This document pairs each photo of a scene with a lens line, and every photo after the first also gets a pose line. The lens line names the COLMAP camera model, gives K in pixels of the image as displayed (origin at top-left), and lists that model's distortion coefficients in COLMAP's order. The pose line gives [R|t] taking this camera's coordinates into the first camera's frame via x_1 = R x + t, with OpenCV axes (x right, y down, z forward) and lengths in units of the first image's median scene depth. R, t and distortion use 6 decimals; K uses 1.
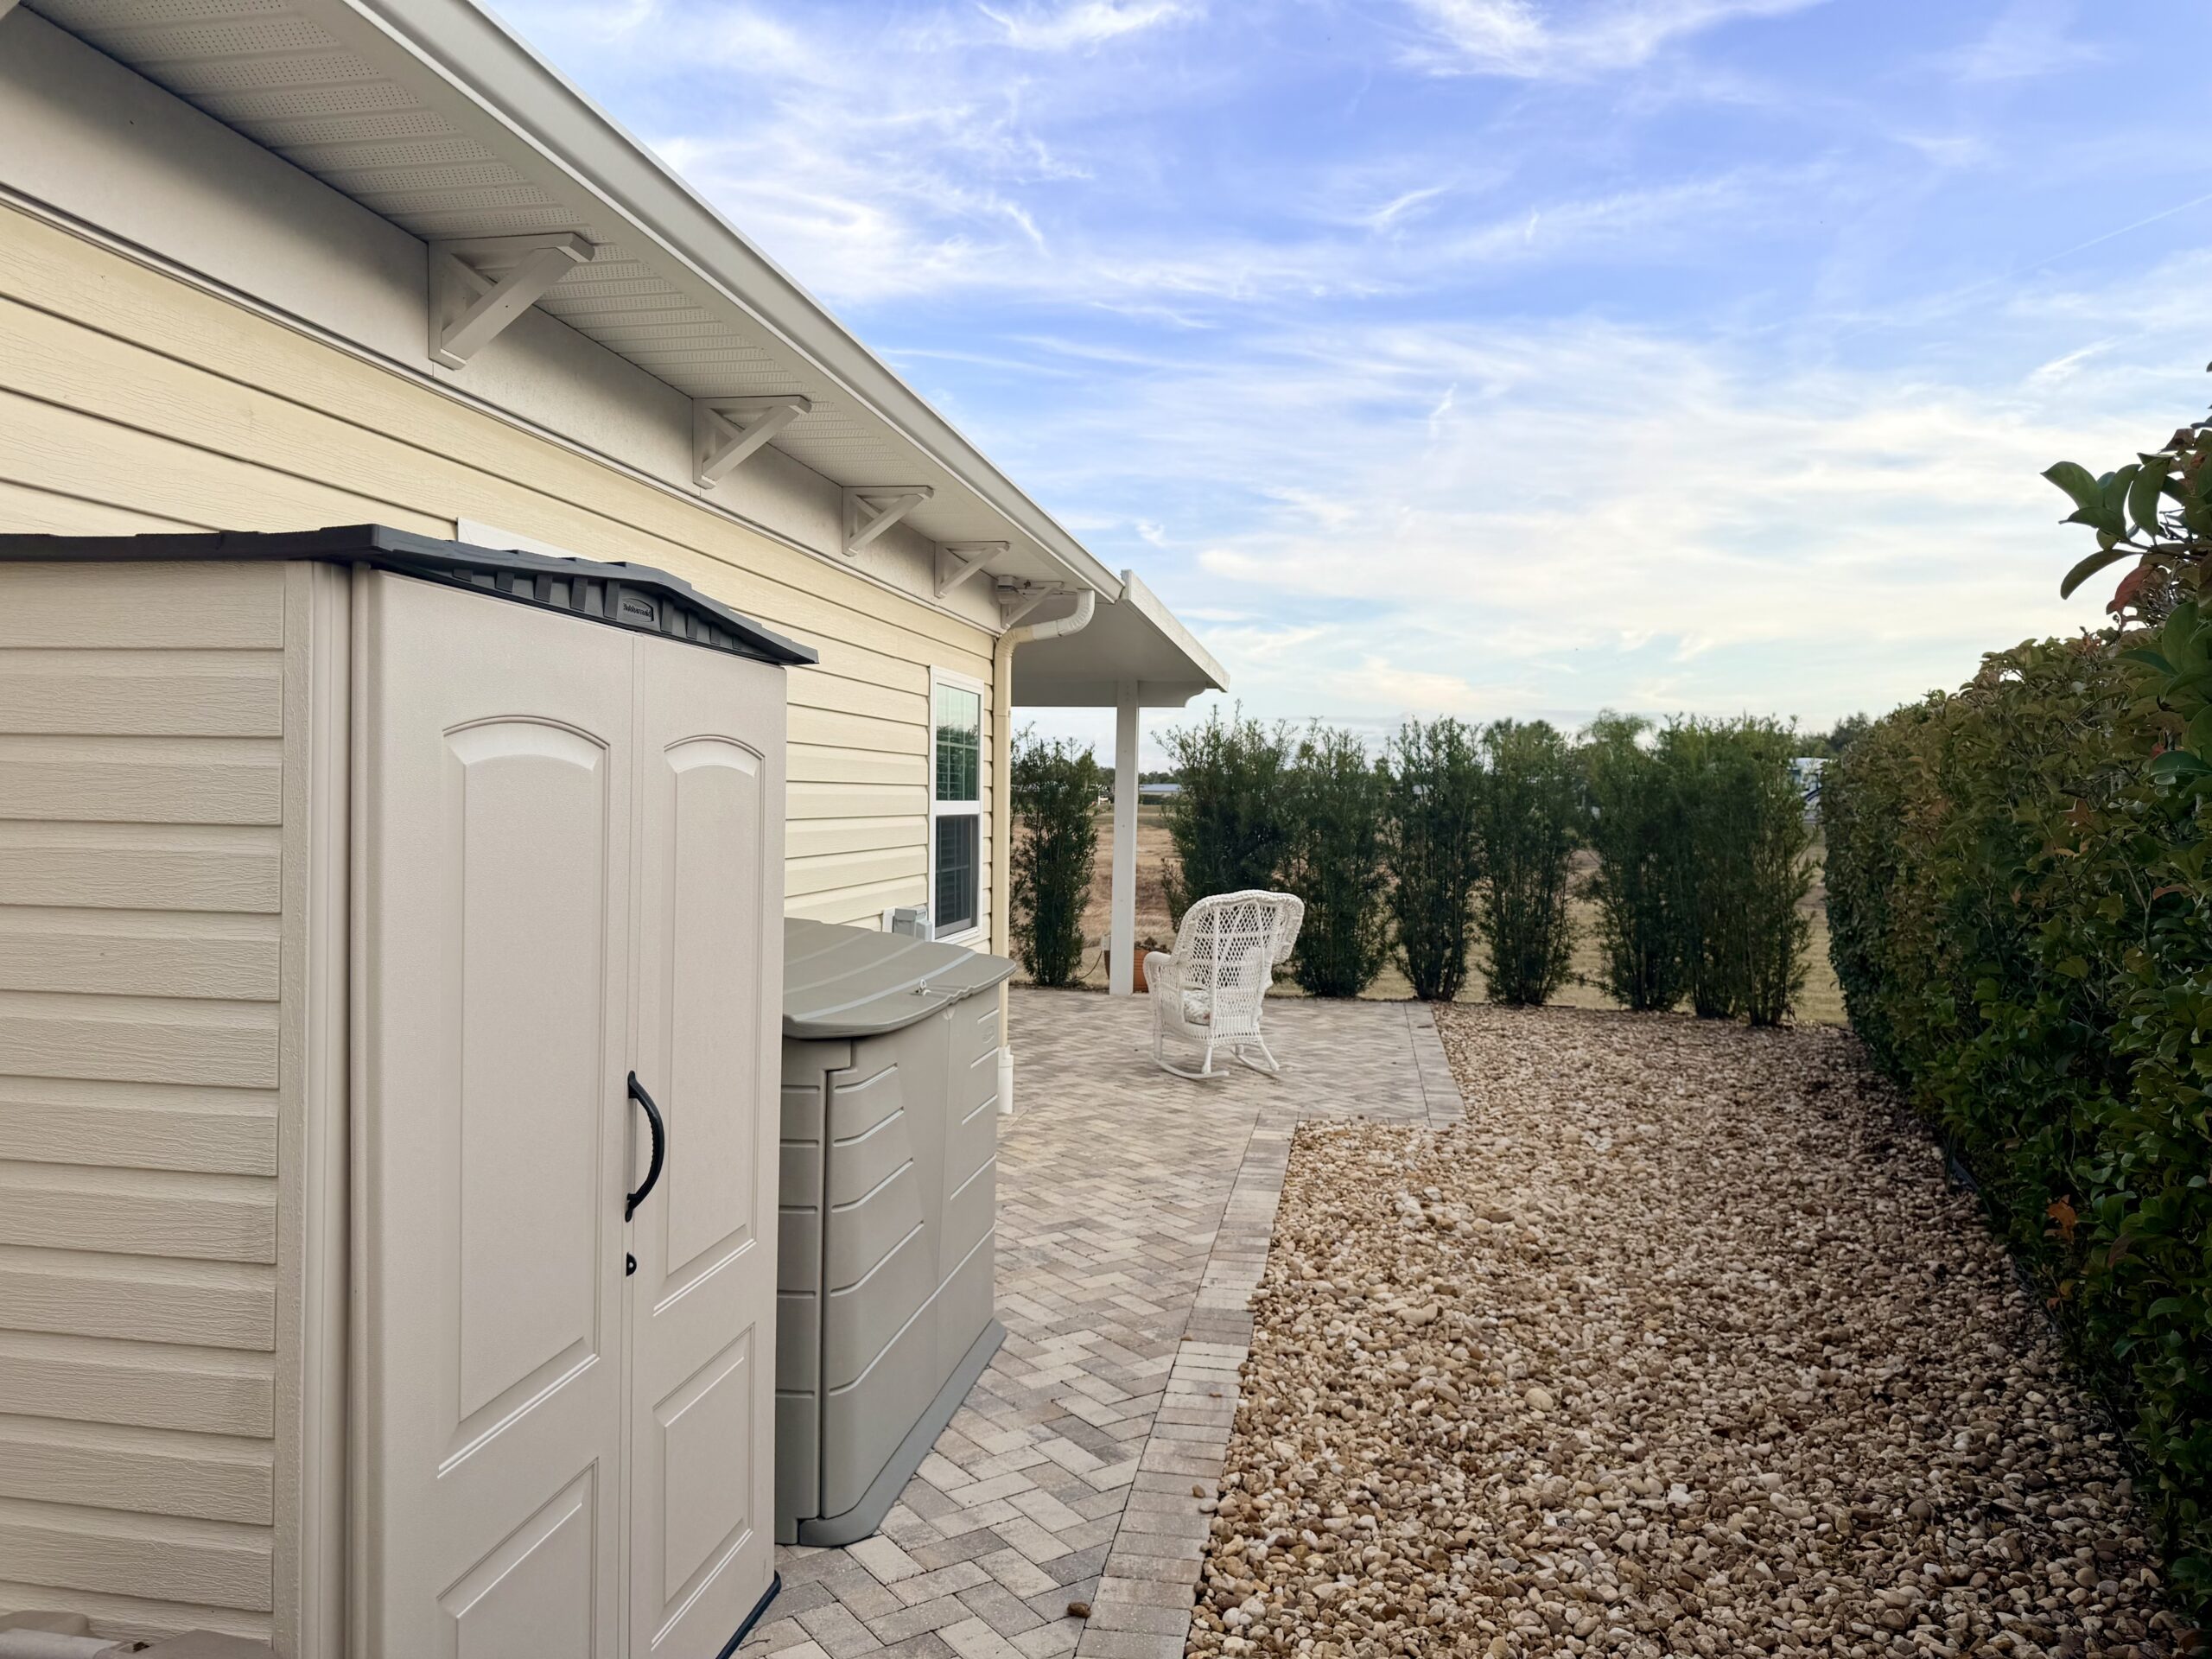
lens RADIAL K [[1559.4, 0, 1115.5], [0, 1559.4, 813.5], [0, 0, 1]] dist [0.065174, -0.073070]
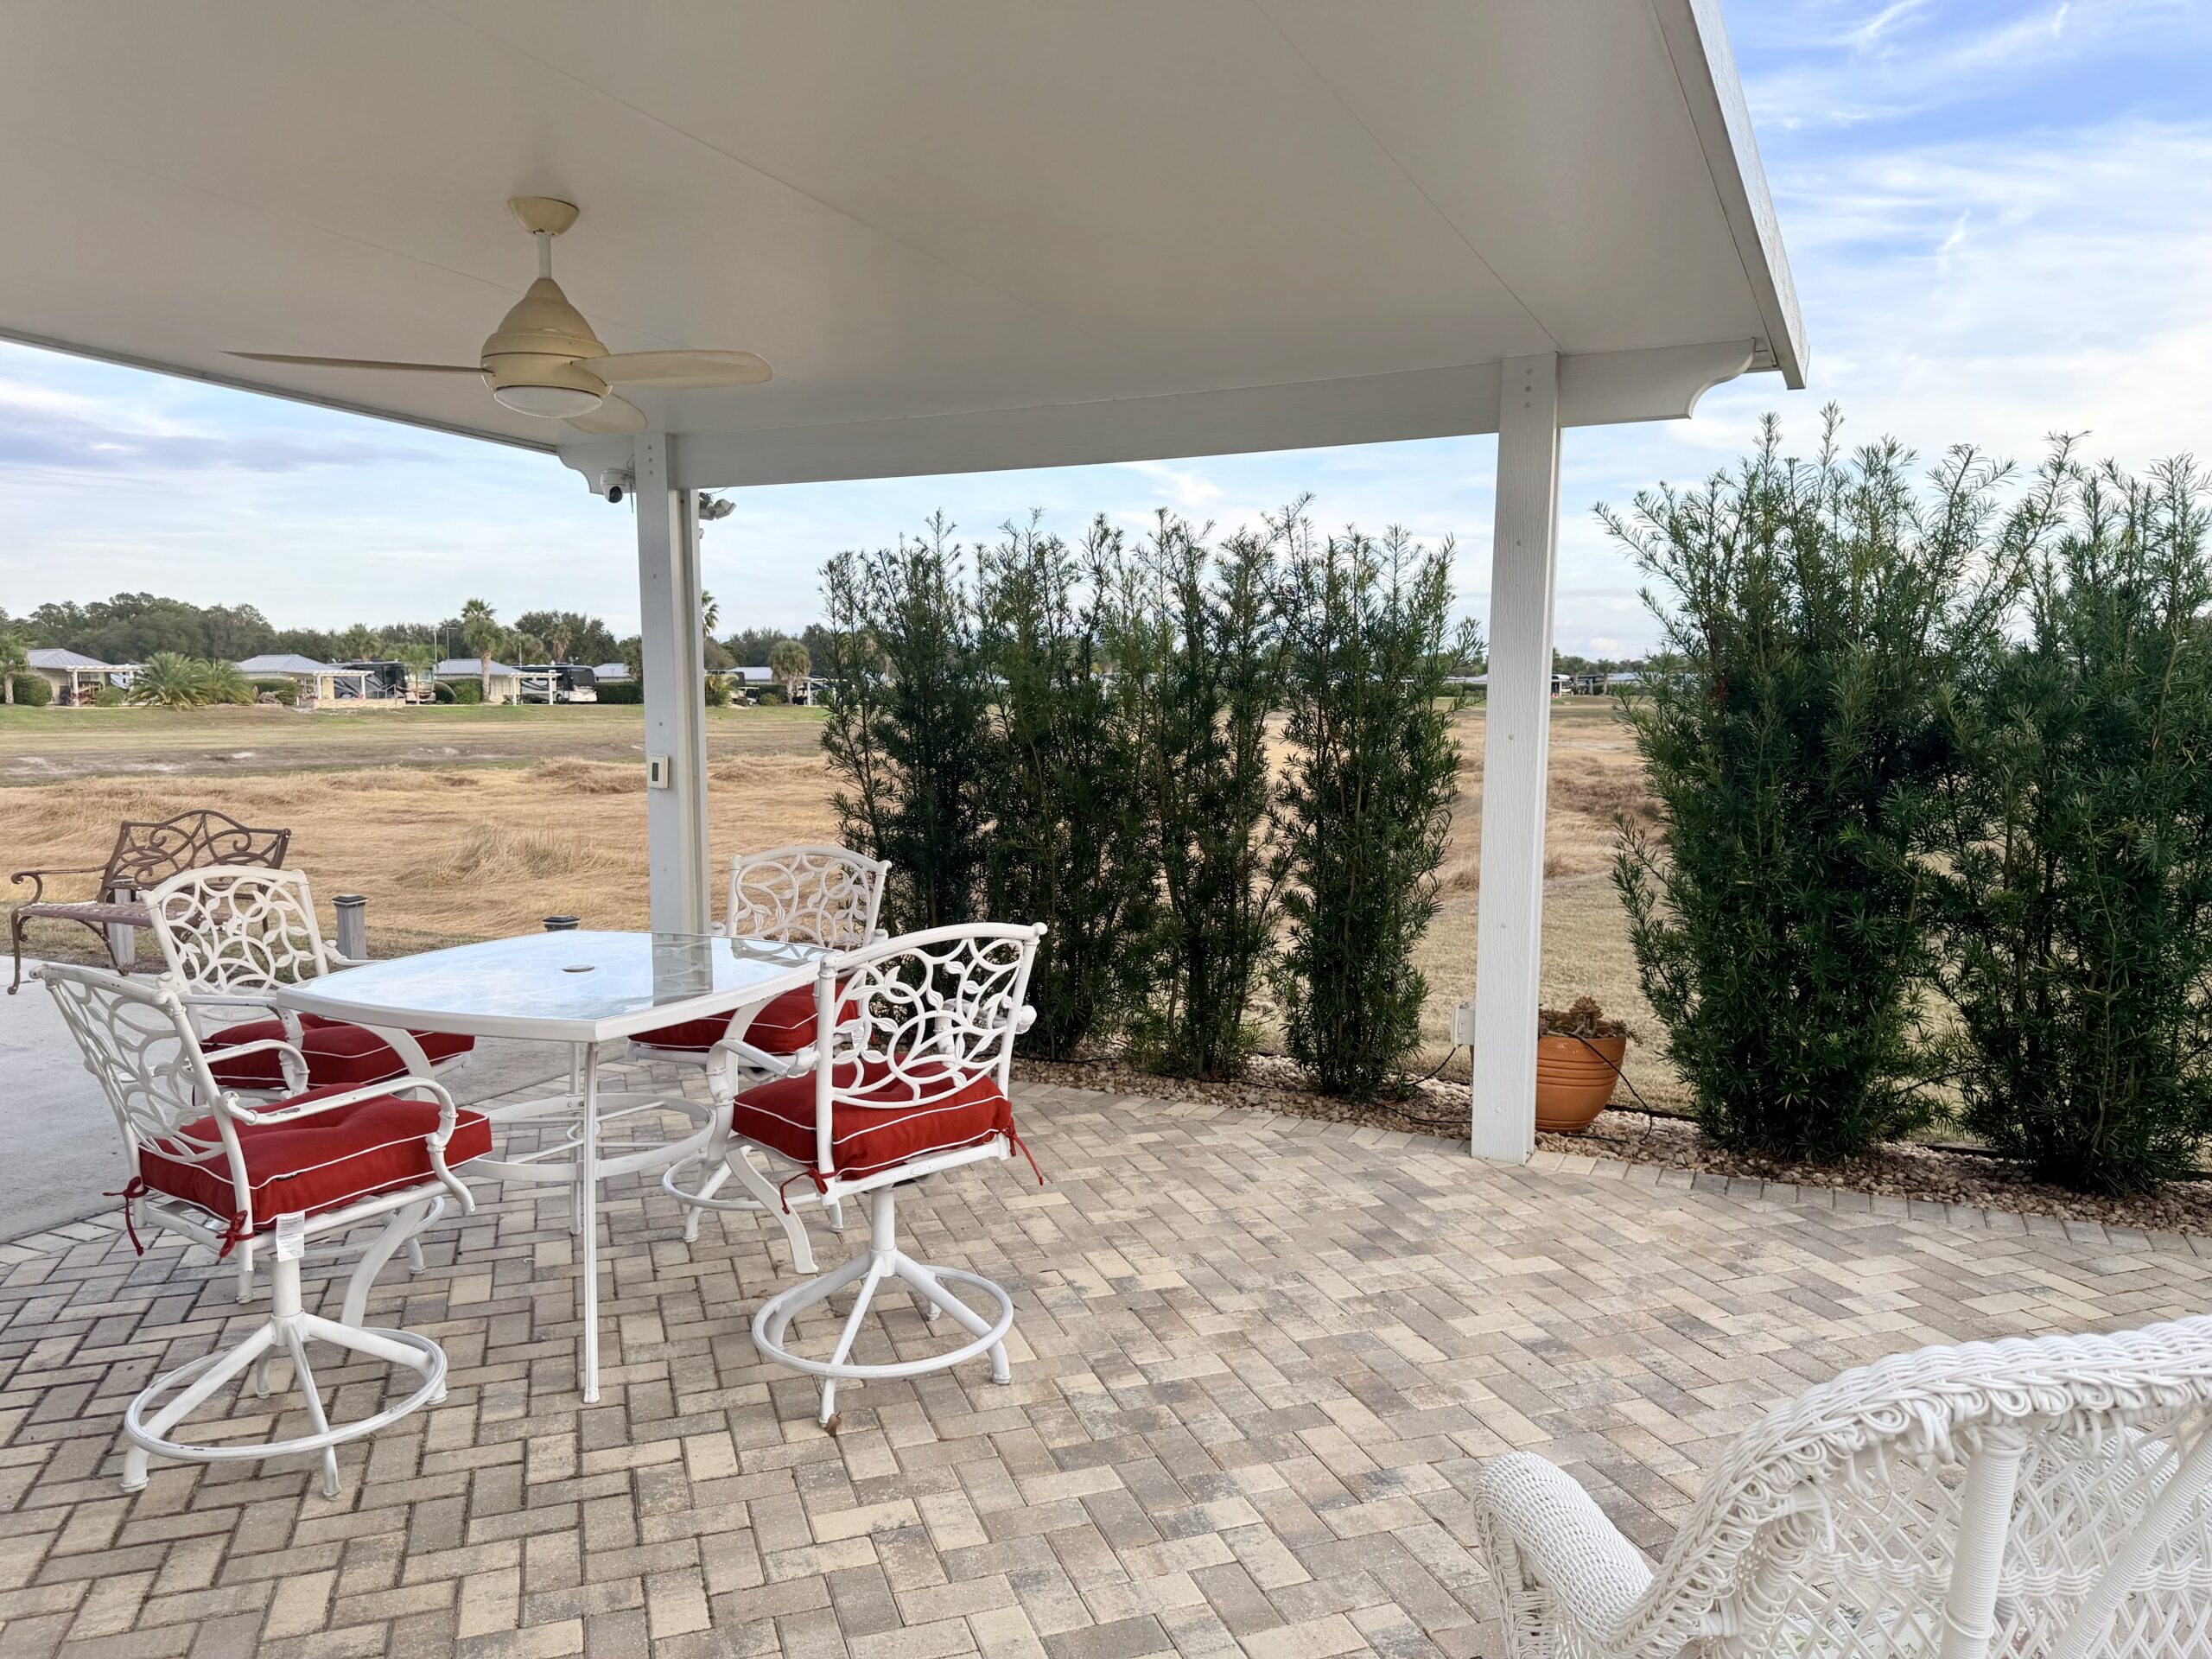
lens RADIAL K [[1559.4, 0, 1131.7], [0, 1559.4, 812.1], [0, 0, 1]] dist [0.065174, -0.073070]
pose [[0.966415, 0.010304, -0.256780, 0.013061], [0.006591, 0.997873, 0.064847, 0.000688], [0.256902, -0.064362, 0.964292, 0.580528]]
